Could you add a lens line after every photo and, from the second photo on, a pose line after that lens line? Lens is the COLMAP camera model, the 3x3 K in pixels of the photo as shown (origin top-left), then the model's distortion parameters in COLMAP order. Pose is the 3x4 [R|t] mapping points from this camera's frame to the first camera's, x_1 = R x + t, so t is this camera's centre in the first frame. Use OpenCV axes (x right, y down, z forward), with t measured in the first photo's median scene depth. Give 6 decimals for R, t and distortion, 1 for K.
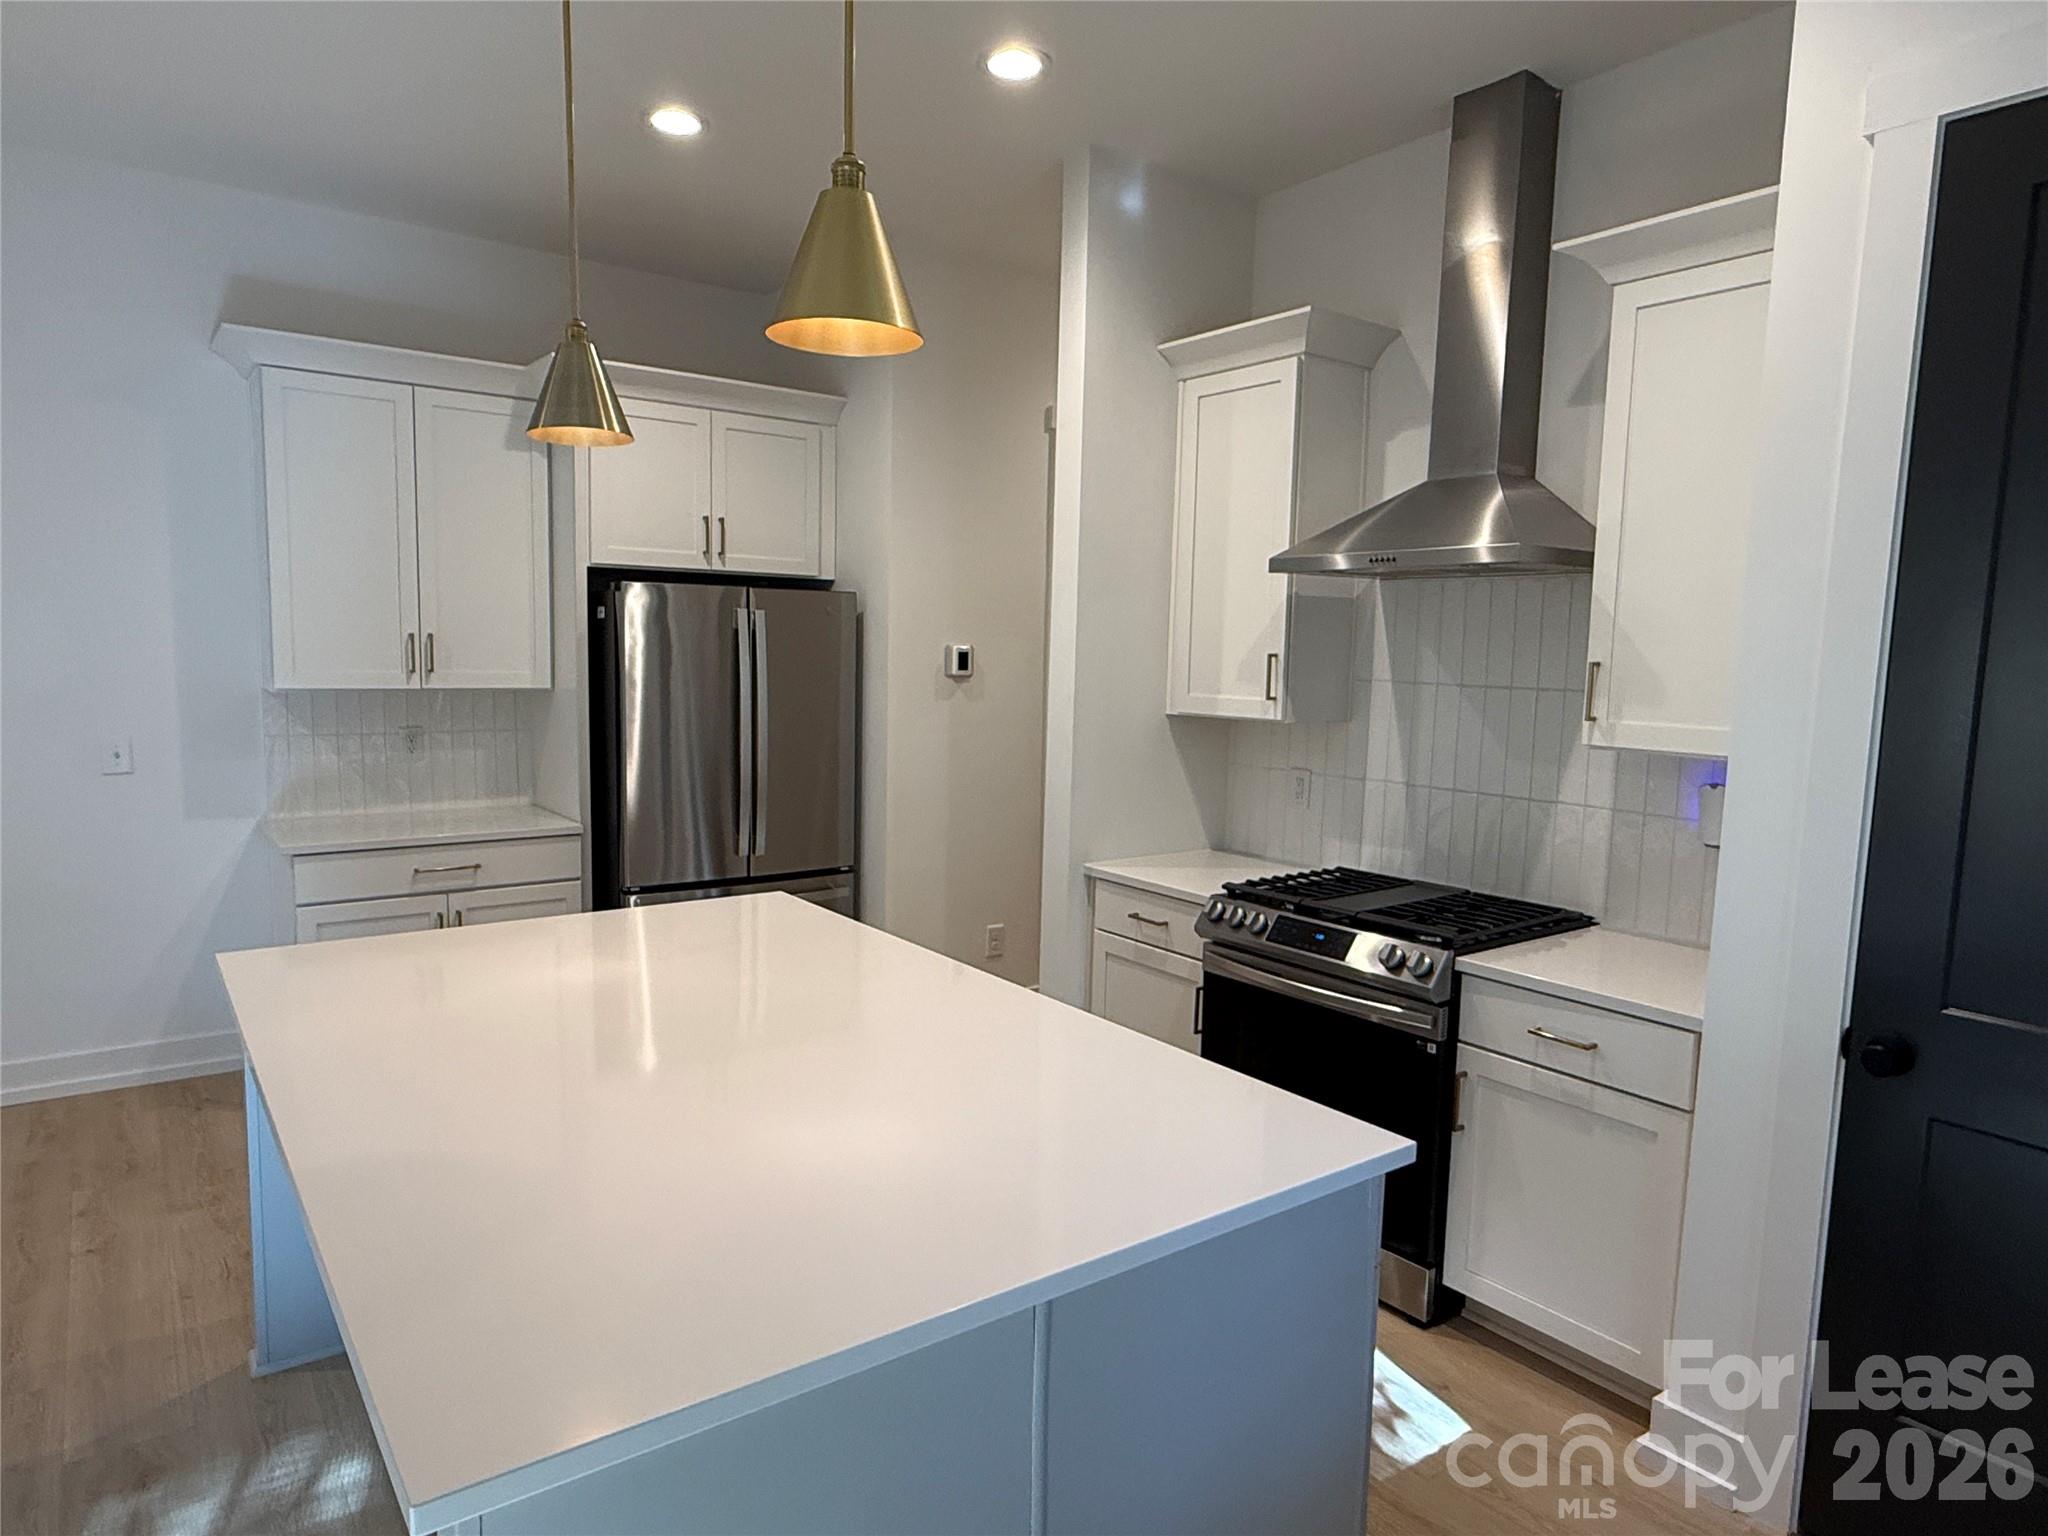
lens RADIAL K [[1238.0, 0, 1024.0], [0, 1238.0, 768.0], [0, 0, 1]] dist [0.007163, 0.000612]
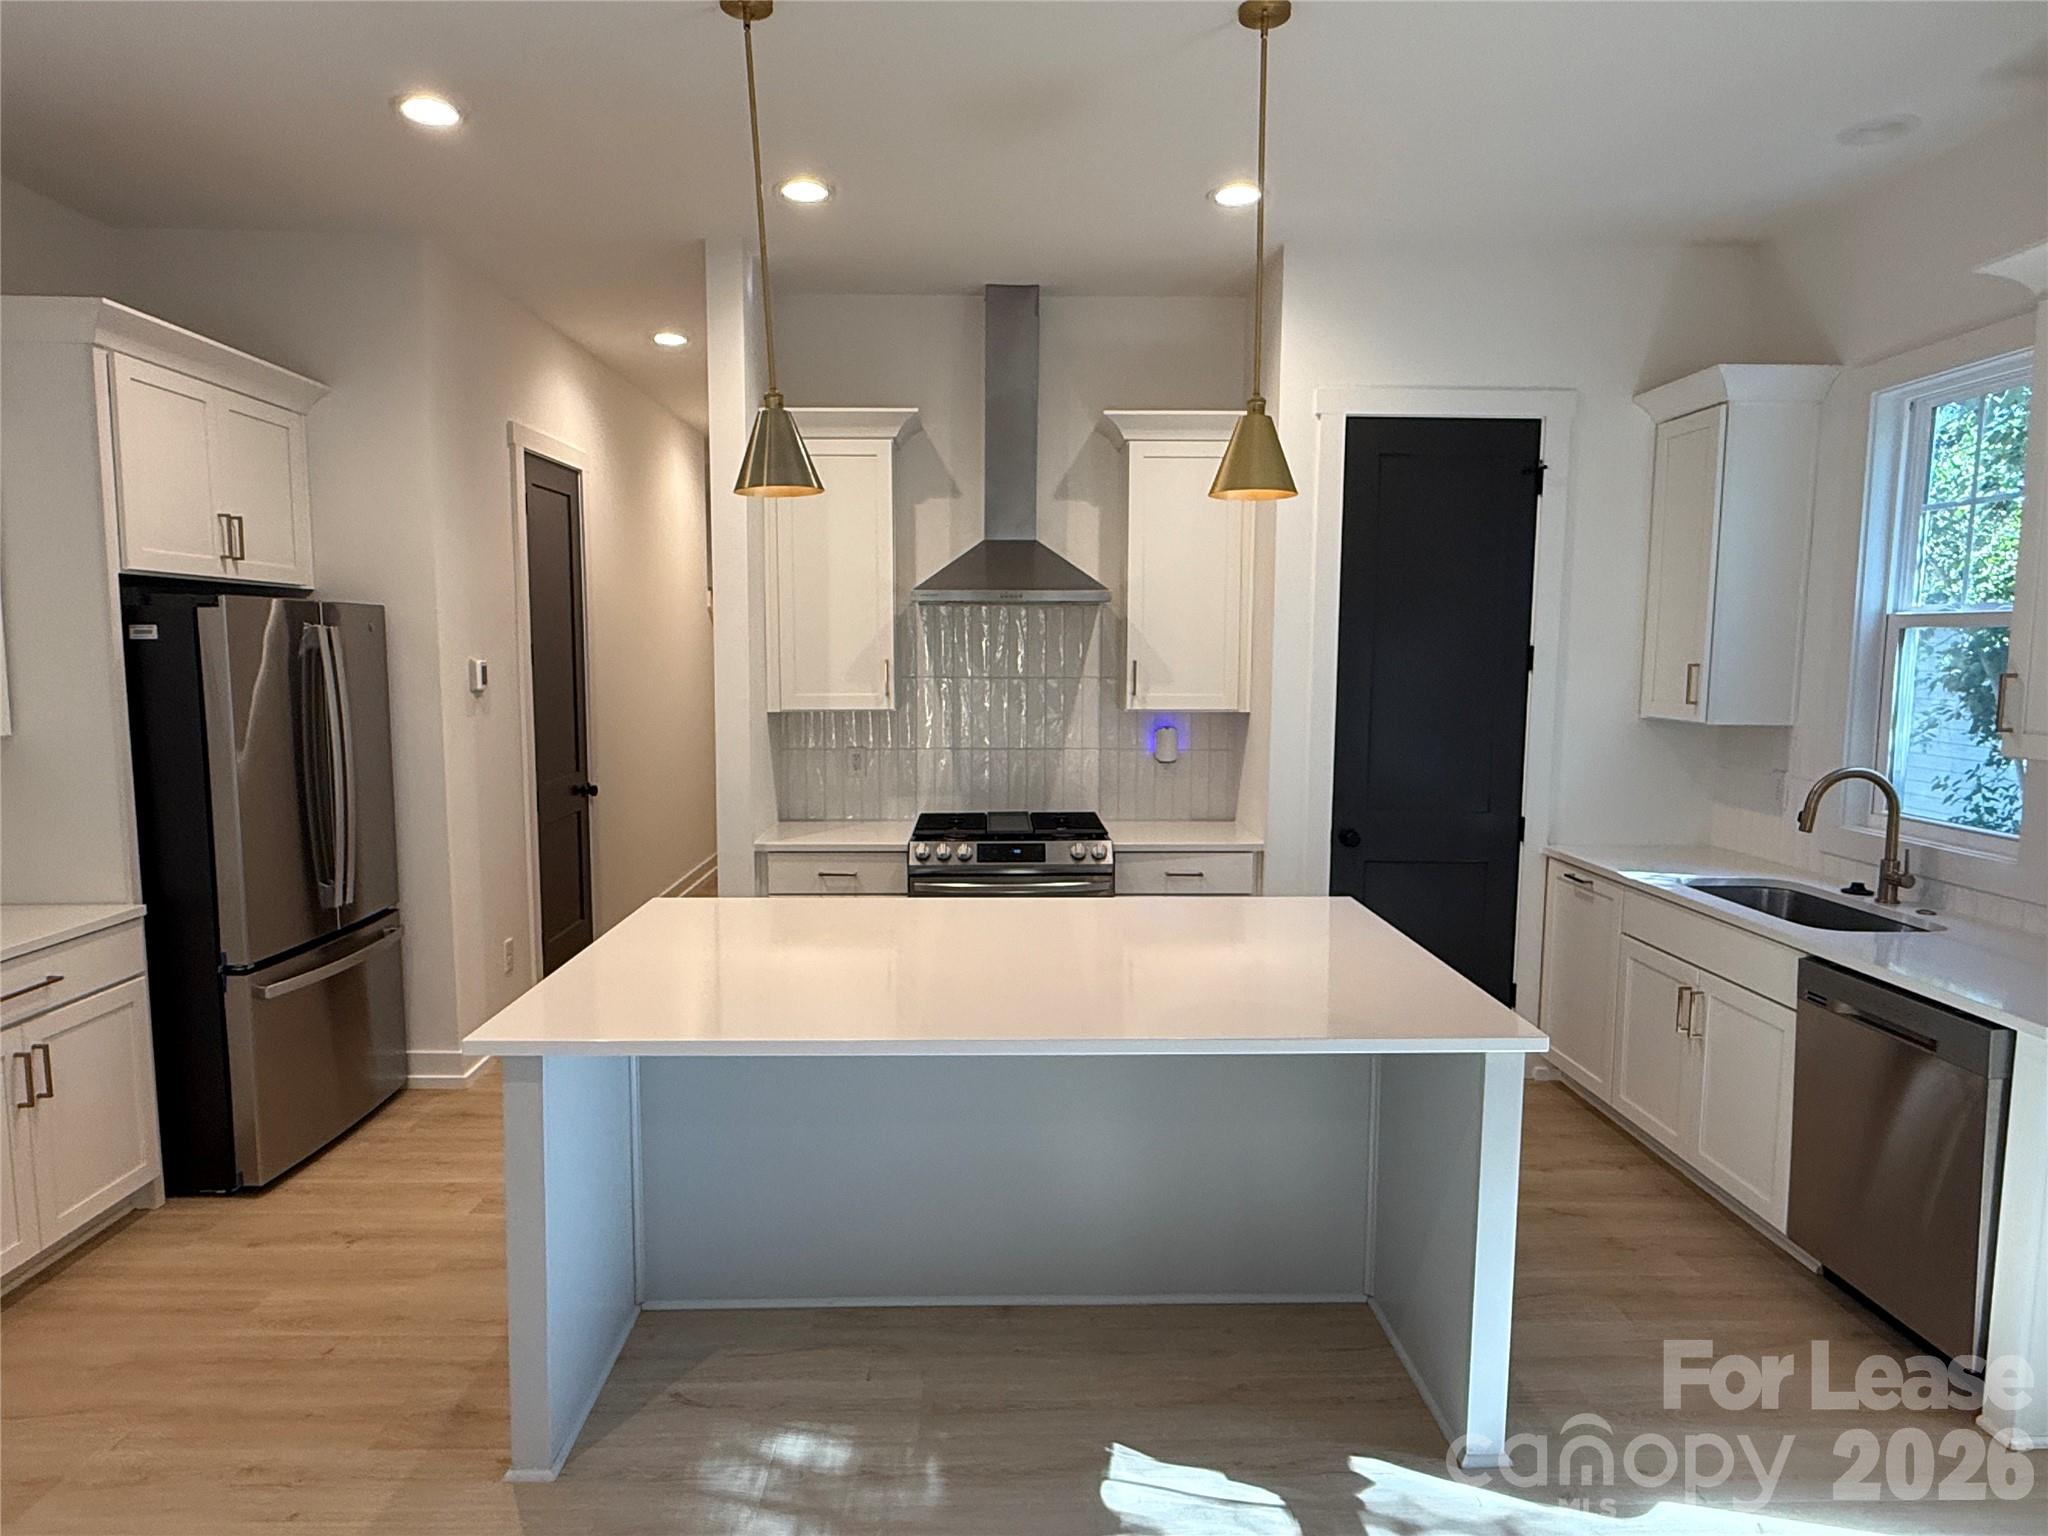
lens RADIAL K [[1219.0, 0, 1024.0], [0, 1219.0, 768.0], [0, 0, 1]] dist [-0.036700, 0.000016]
pose [[0.568109, -0.100989, 0.816734, -0.784121], [0.092469, 0.993990, 0.058587, -0.039341], [-0.817742, 0.042239, 0.574033, 0.134670]]
